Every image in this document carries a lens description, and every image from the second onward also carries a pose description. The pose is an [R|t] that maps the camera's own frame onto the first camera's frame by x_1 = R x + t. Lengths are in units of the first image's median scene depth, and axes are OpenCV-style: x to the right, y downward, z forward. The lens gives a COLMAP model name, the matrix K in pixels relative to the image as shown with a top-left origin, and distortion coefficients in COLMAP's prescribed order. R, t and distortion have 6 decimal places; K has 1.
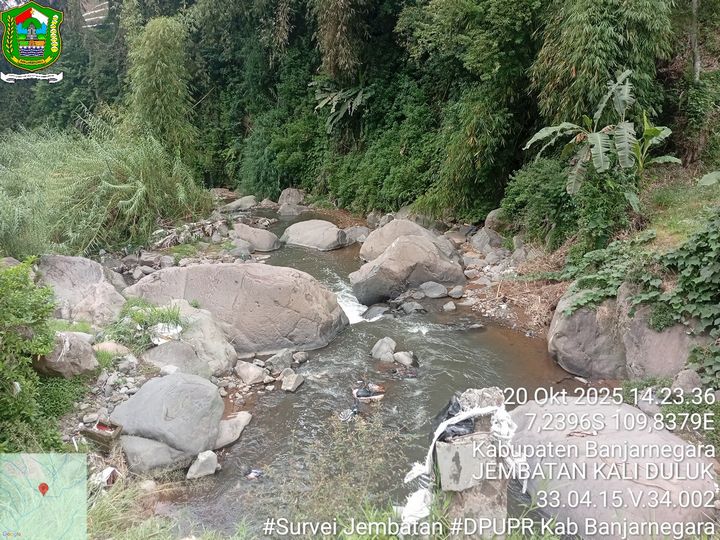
lens RADIAL K [[546.6, 0, 358.0], [0, 546.6, 271.1], [0, 0, 1]] dist [0.103970, -0.208610]
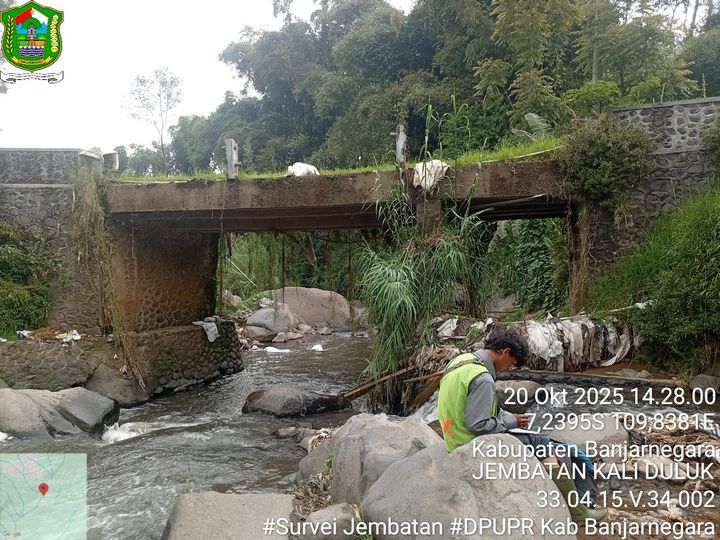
lens RADIAL K [[546.6, 0, 358.0], [0, 546.6, 271.1], [0, 0, 1]] dist [0.103970, -0.208610]
pose [[0.987858, -0.013081, -0.154806, 0.244205], [-0.031835, 0.958260, -0.284120, 0.439390], [0.152061, 0.285598, 0.946209, -0.726116]]
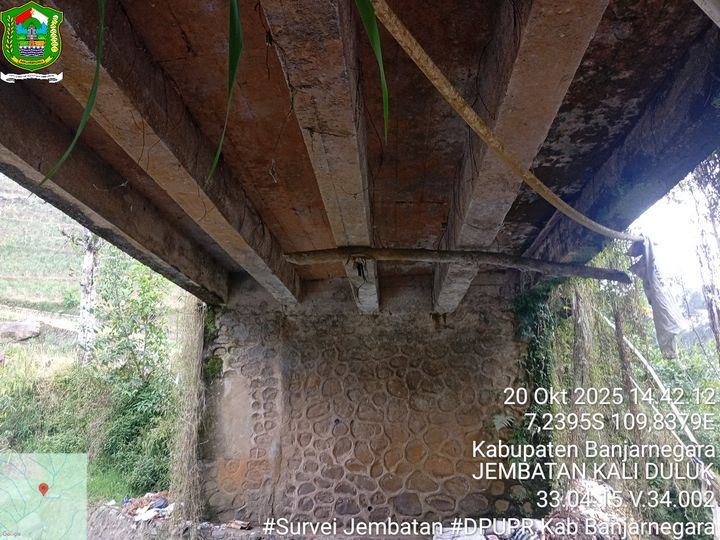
lens RADIAL K [[546.6, 0, 358.0], [0, 546.6, 271.1], [0, 0, 1]] dist [0.103970, -0.208610]
pose [[0.031811, -0.271807, -0.961826, 0.242344], [-0.282731, 0.920562, -0.269497, 0.228427], [0.958672, 0.280510, -0.047564, 0.027413]]
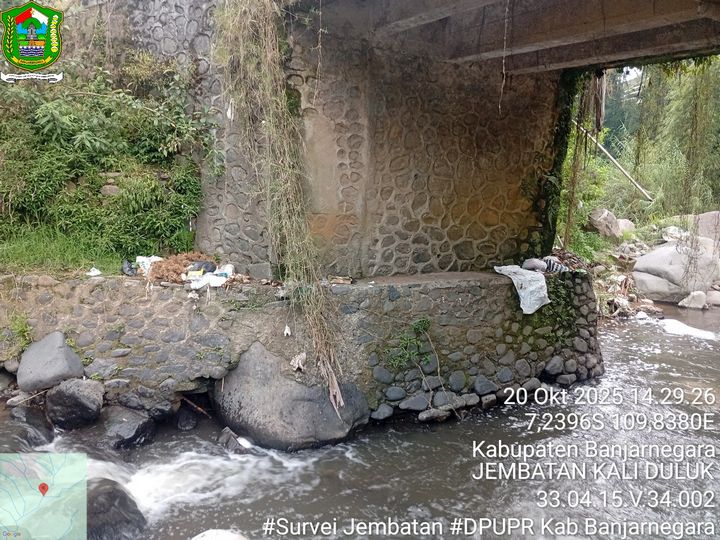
lens RADIAL K [[546.6, 0, 358.0], [0, 546.6, 271.1], [0, 0, 1]] dist [0.103970, -0.208610]
pose [[0.660854, 0.123819, -0.740230, 0.088098], [-0.236062, 0.970532, -0.048406, 0.321858], [0.712423, 0.206730, 0.670608, -0.259104]]
